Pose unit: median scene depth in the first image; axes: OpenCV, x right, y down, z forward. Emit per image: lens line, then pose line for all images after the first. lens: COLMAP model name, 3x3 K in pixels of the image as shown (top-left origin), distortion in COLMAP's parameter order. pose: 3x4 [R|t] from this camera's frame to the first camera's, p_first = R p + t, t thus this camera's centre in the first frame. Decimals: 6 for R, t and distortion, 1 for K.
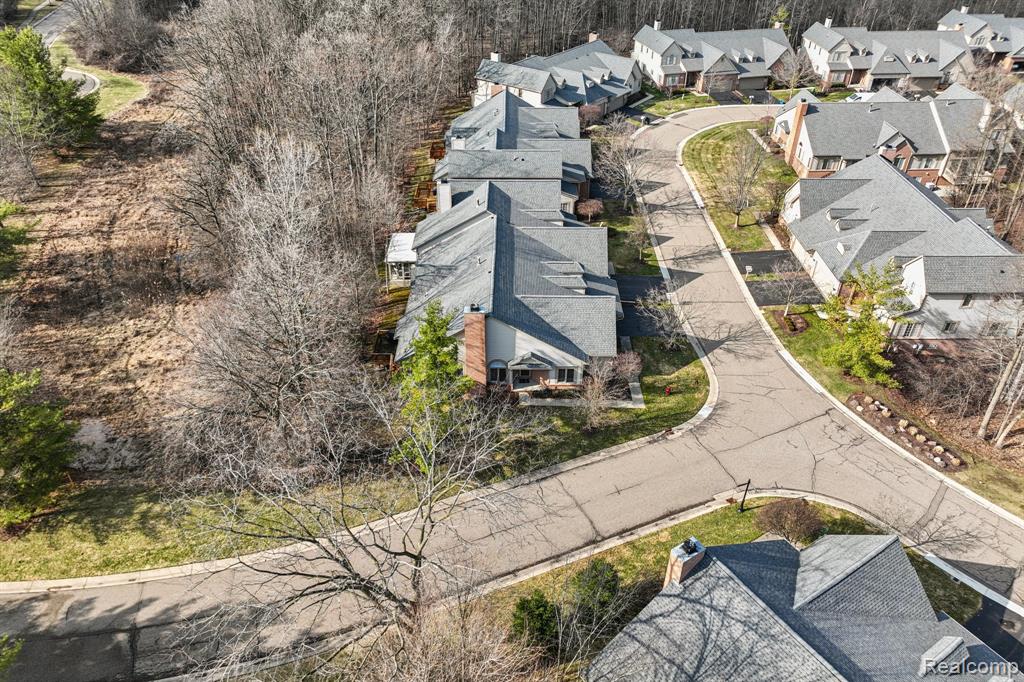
lens RADIAL K [[706.1, 0, 511.3], [0, 706.1, 362.8], [0, 0, 1]] dist [-0.000231, 0.004034]
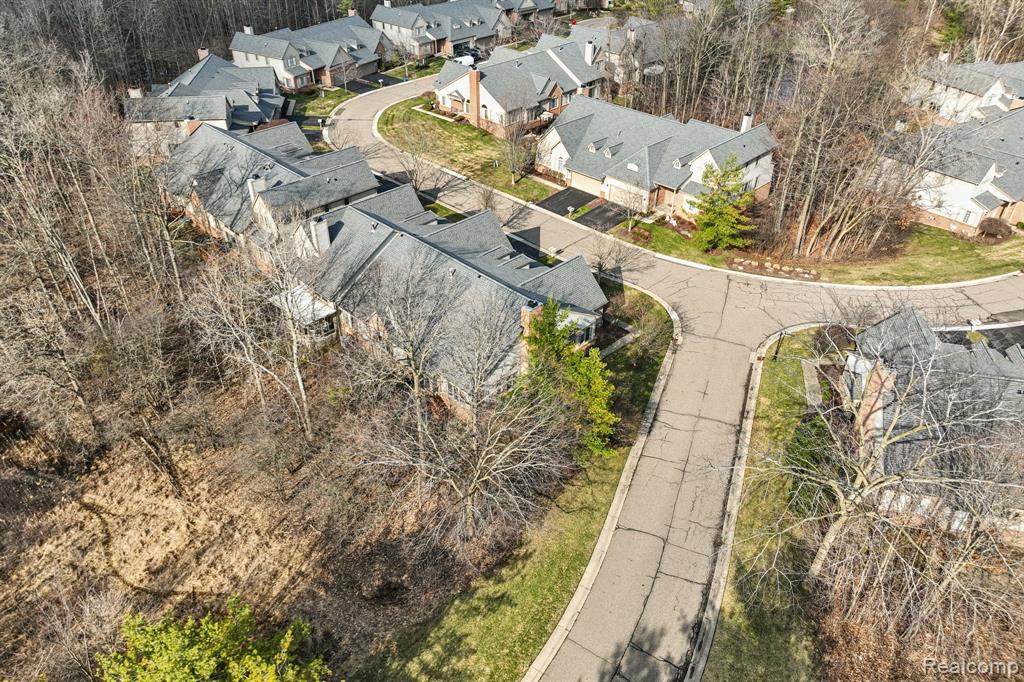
lens RADIAL K [[718.5, 0, 512.0], [0, 718.5, 341.0], [0, 0, 1]] dist [0.005609, 0.004973]
pose [[0.706436, -0.409045, 0.577607, -0.598466], [0.422363, 0.898486, 0.119716, -0.143532], [-0.567941, 0.159388, 0.807489, 0.162253]]
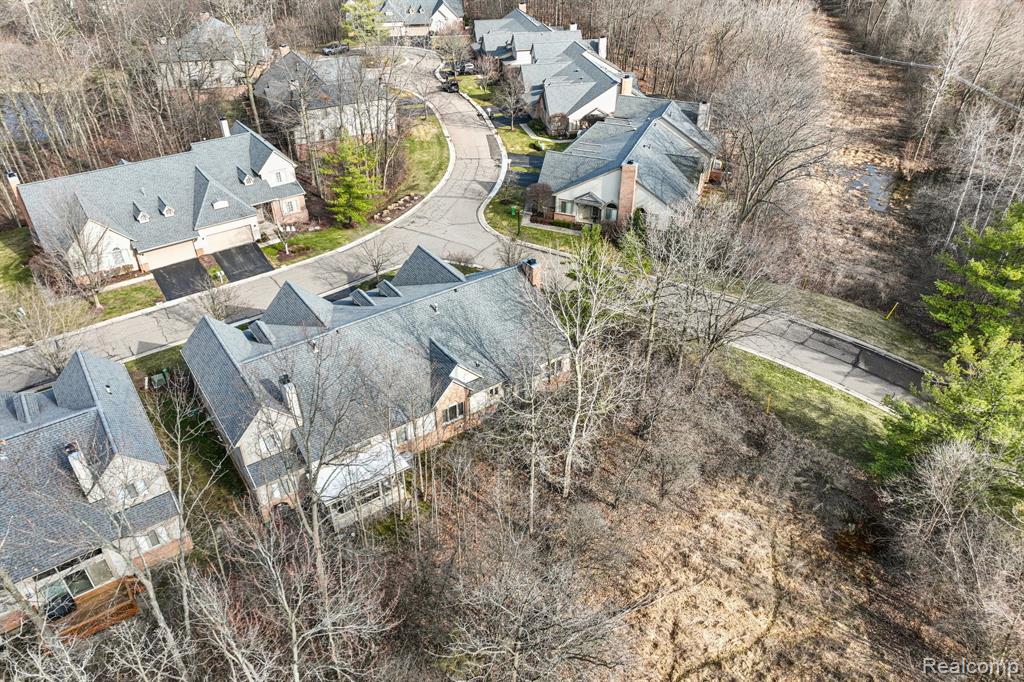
lens RADIAL K [[718.5, 0, 512.0], [0, 718.5, 341.0], [0, 0, 1]] dist [0.005609, 0.004973]
pose [[-0.577113, -0.474970, 0.664337, -0.741400], [0.488249, 0.451414, 0.746885, -0.772962], [-0.654640, 0.755399, -0.028613, 0.990563]]
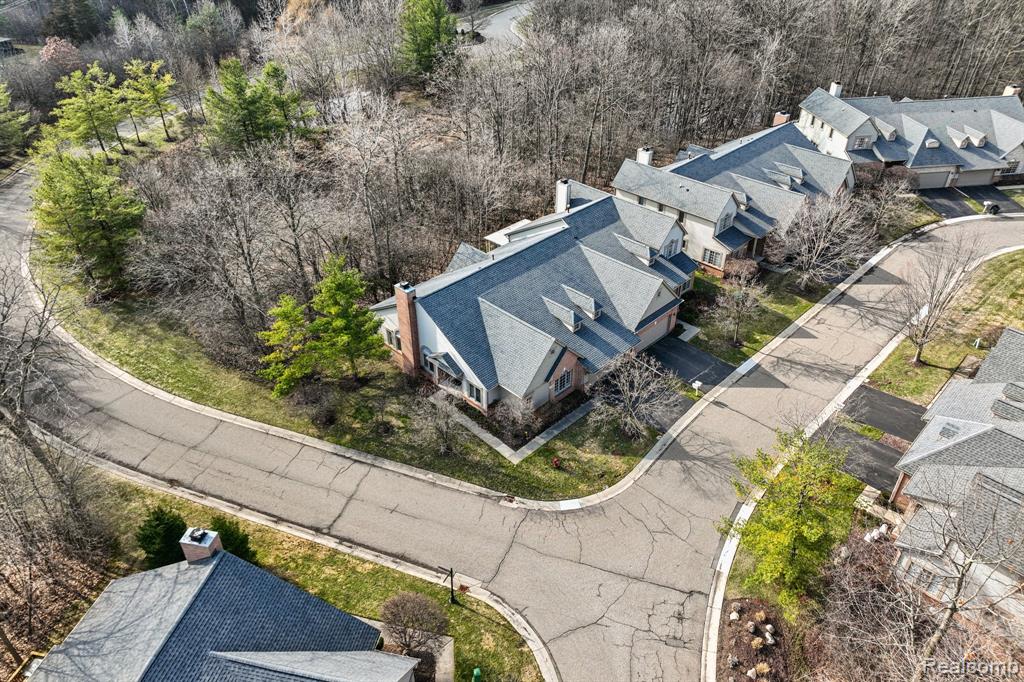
lens RADIAL K [[718.5, 0, 512.0], [0, 718.5, 341.0], [0, 0, 1]] dist [0.005609, 0.004973]
pose [[0.712598, 0.400269, -0.576185, 0.594833], [-0.419141, 0.901489, 0.107881, -0.157817], [0.562606, 0.164627, 0.810168, 0.221161]]
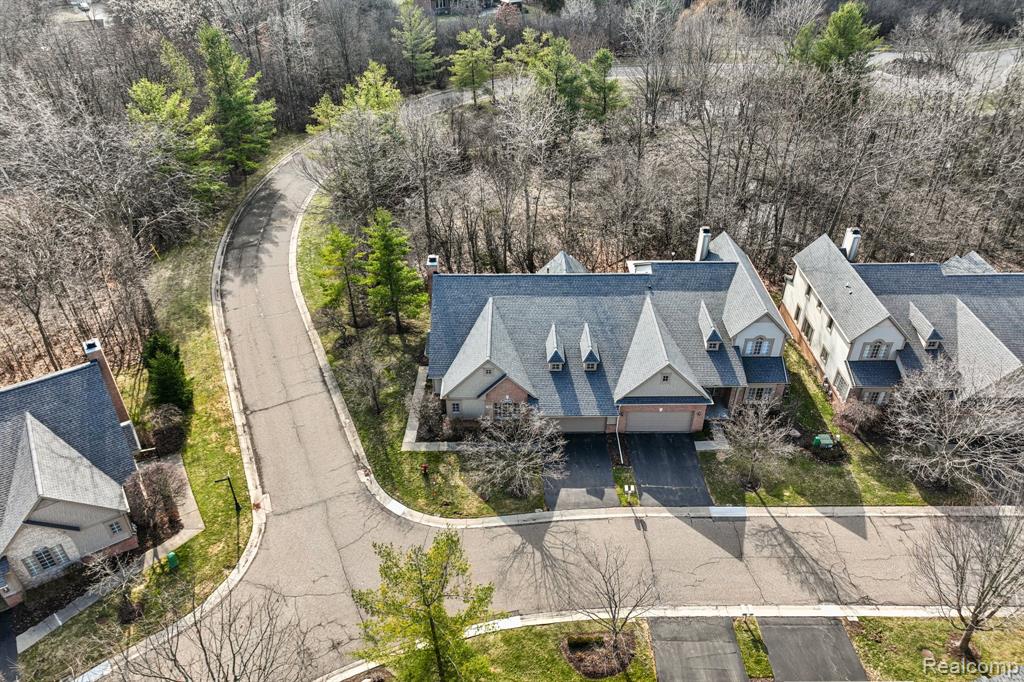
lens RADIAL K [[718.5, 0, 512.0], [0, 718.5, 341.0], [0, 0, 1]] dist [0.005609, 0.004973]
pose [[0.006978, 0.576071, -0.817370, 0.798875], [-0.597705, 0.657708, 0.458441, -0.496585], [0.801685, 0.485348, 0.348910, 0.666074]]
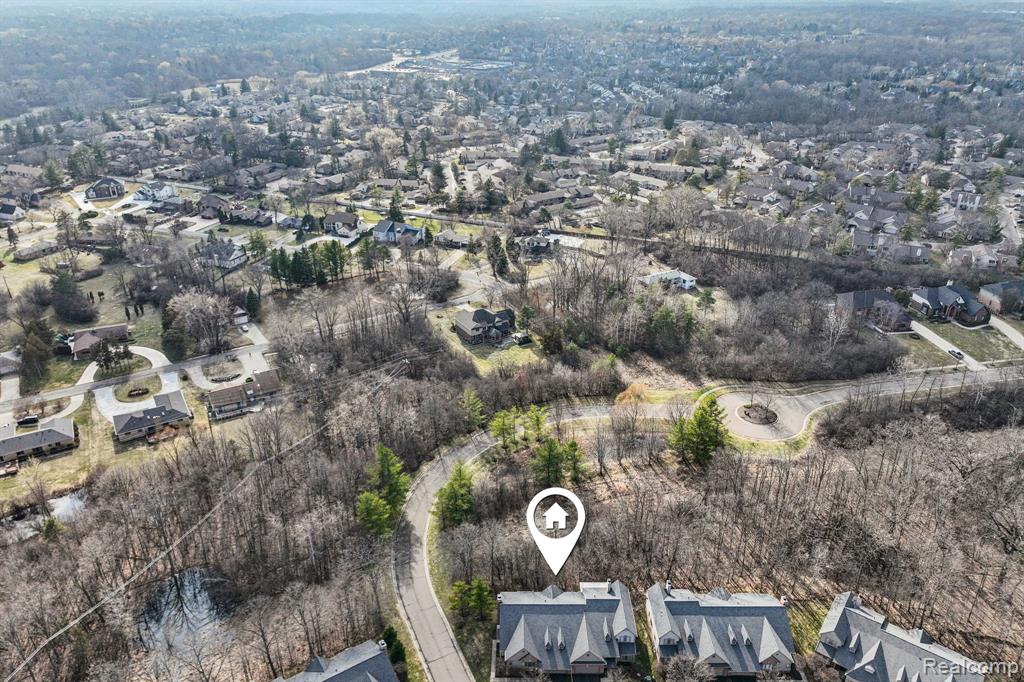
lens RADIAL K [[718.5, 0, 512.0], [0, 718.5, 341.0], [0, 0, 1]] dist [0.005609, 0.004973]
pose [[0.010057, 0.428782, -0.903352, 1.769065], [-0.608559, 0.719457, 0.334720, -1.519325], [0.793445, 0.546376, 0.268175, -0.222320]]
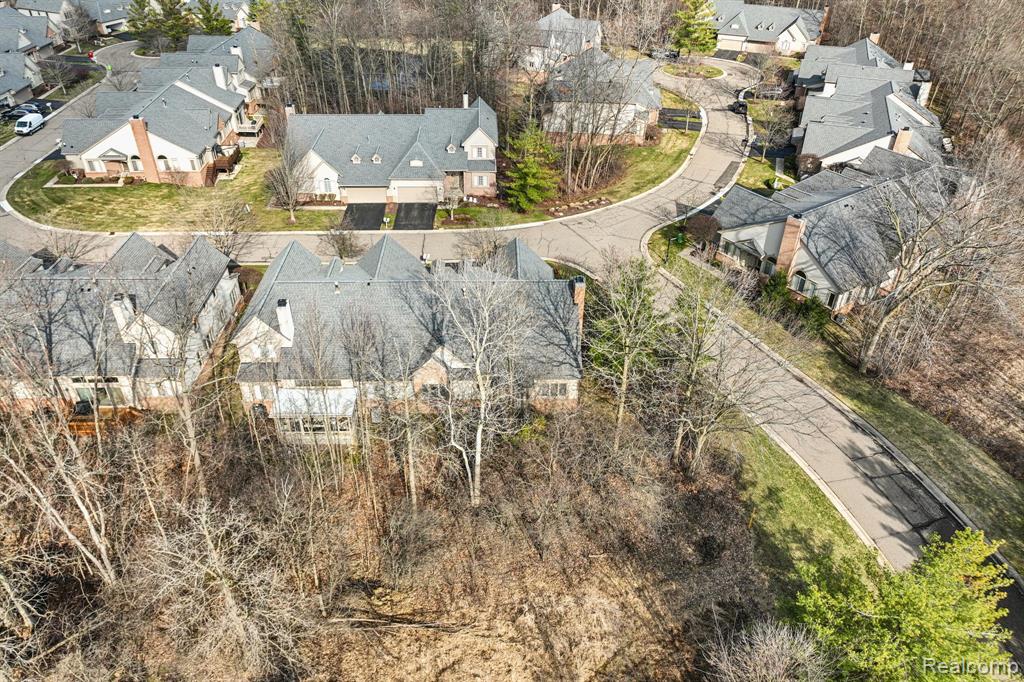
lens RADIAL K [[718.5, 0, 512.0], [0, 718.5, 341.0], [0, 0, 1]] dist [0.005609, 0.004973]
pose [[-0.027389, -0.574706, 0.817901, -0.873982], [0.593417, 0.649090, 0.475961, -0.523231], [-0.804429, 0.498393, 0.323263, 0.665143]]
